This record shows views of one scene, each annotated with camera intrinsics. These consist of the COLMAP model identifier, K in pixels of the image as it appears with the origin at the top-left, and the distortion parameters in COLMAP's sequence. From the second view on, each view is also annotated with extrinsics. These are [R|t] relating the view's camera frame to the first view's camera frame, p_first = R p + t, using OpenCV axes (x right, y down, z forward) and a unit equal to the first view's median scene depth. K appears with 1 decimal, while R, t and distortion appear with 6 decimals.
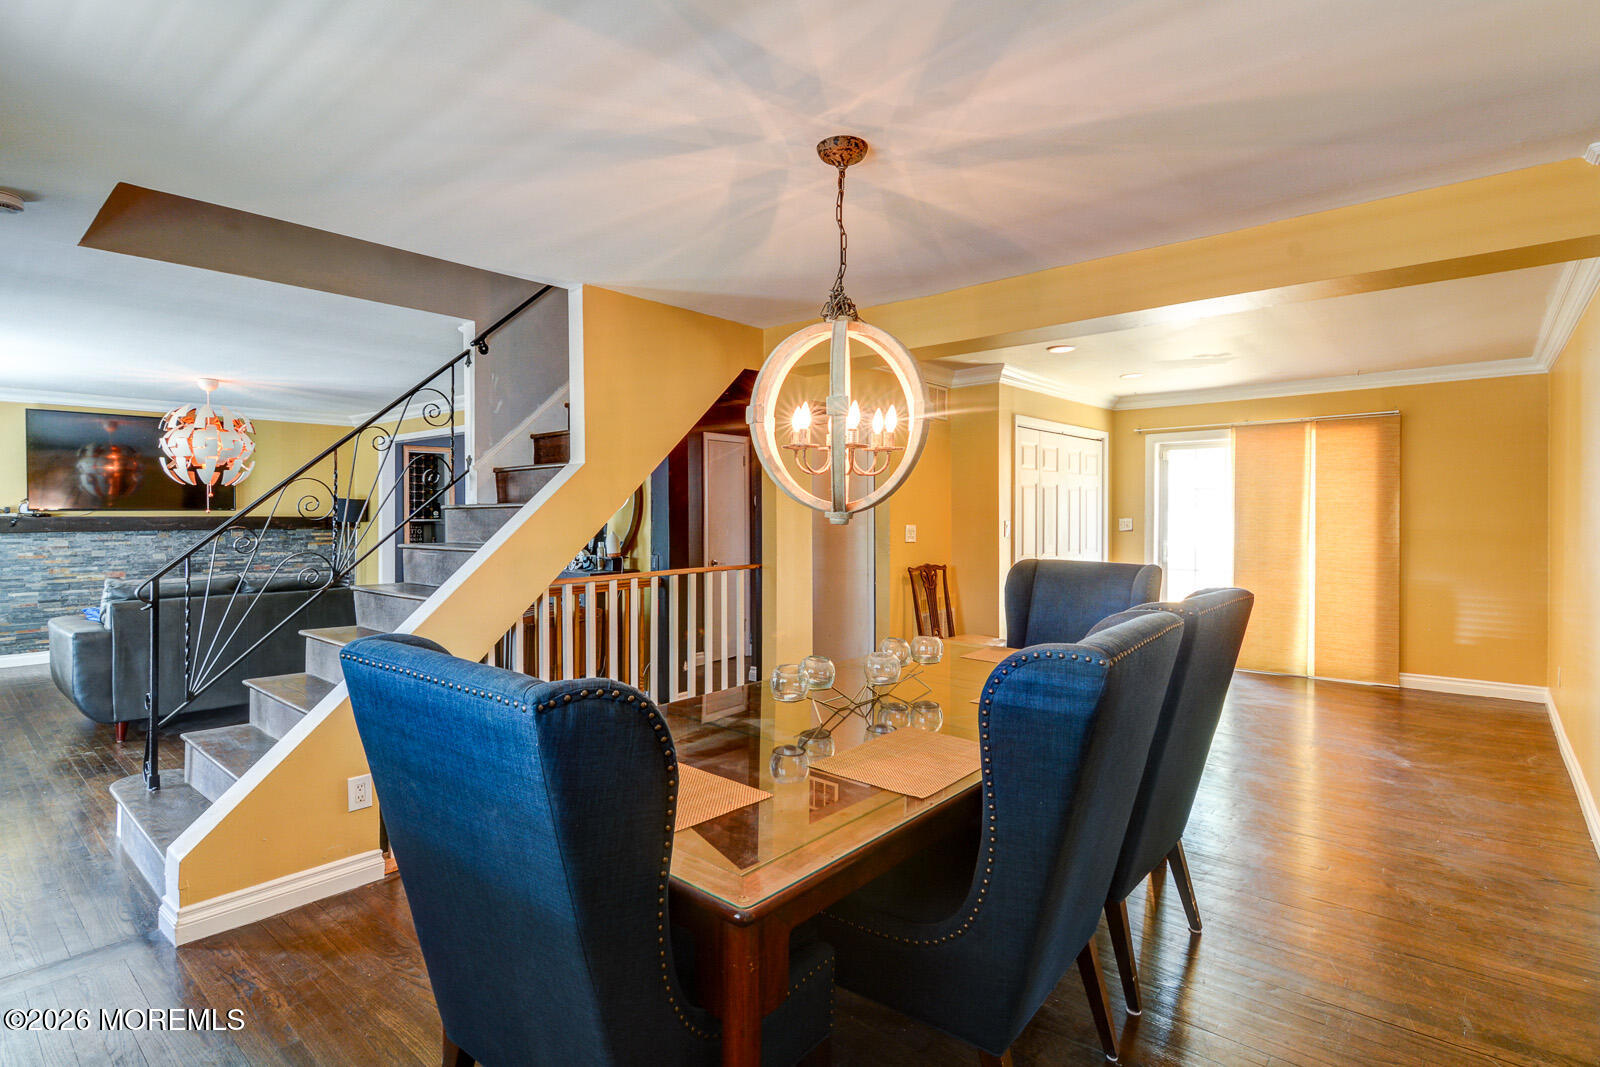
lens RADIAL K [[792.3, 0, 787.4], [0, 792.3, 527.9], [0, 0, 1]] dist [-0.000336, -0.002001]
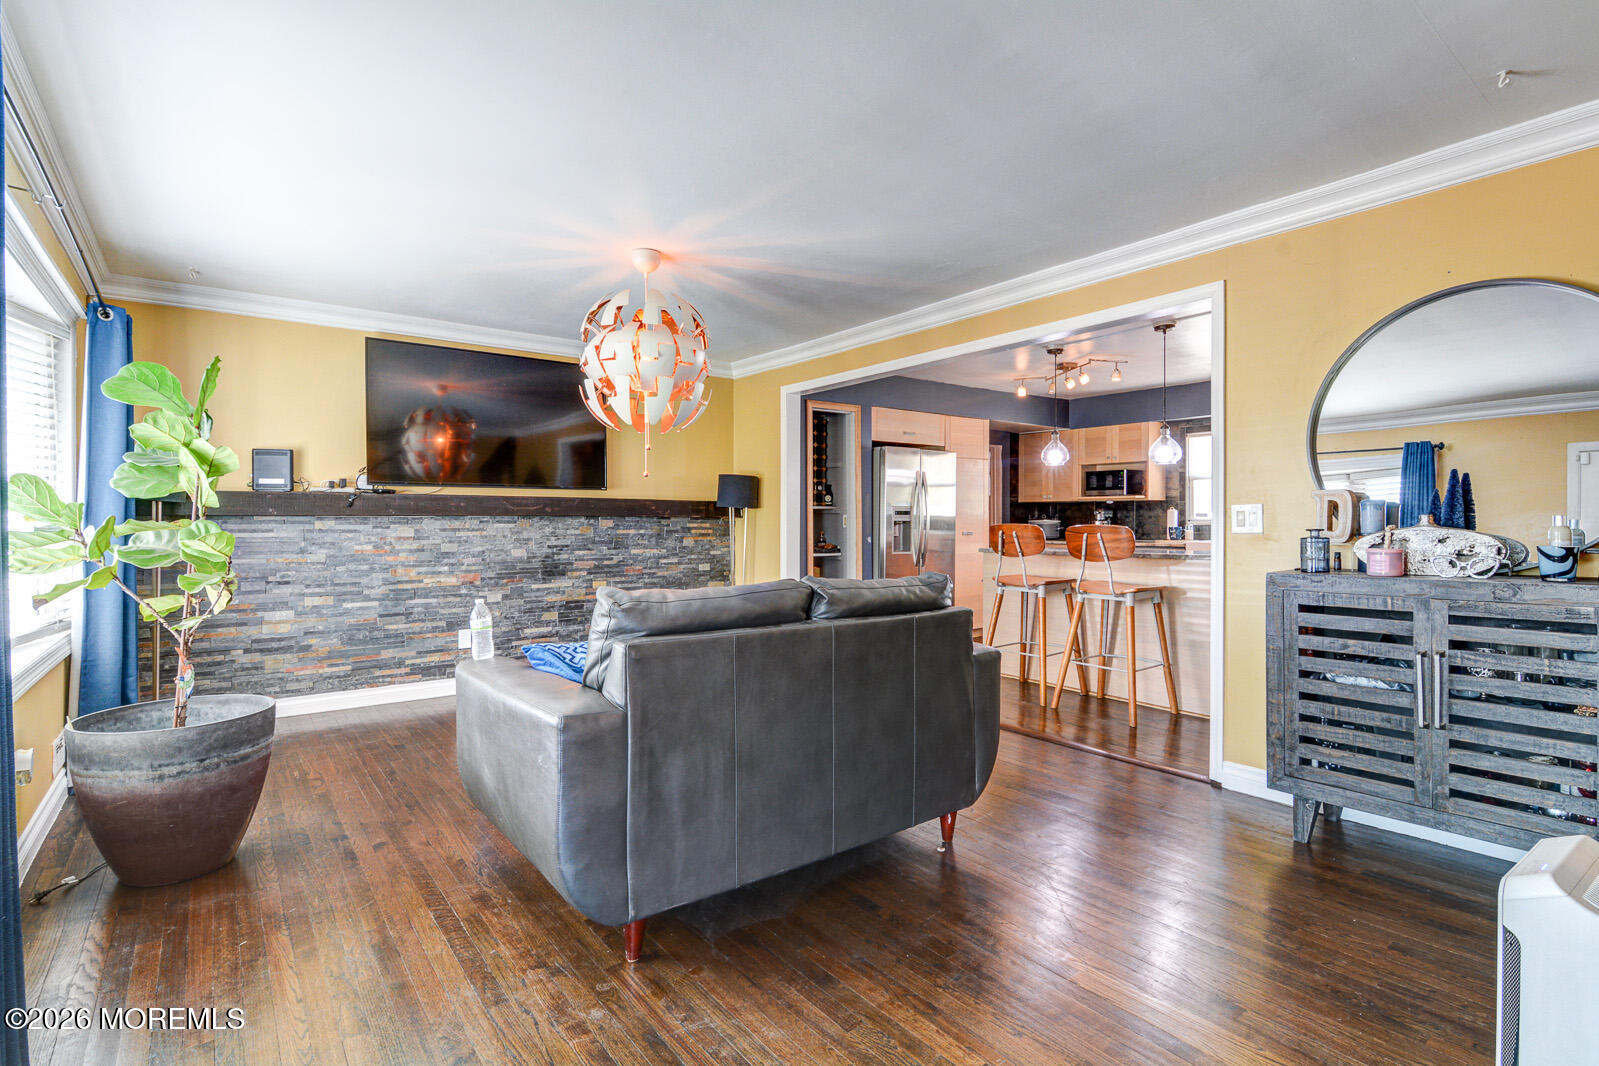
lens RADIAL K [[791.8, 0, 811.5], [0, 791.8, 529.4], [0, 0, 1]] dist [-0.000336, -0.002001]
pose [[0.980836, -0.001453, -0.194828, -0.428588], [-0.000580, 0.999946, -0.010375, 0.023961], [0.194832, 0.010289, 0.980783, 0.381313]]
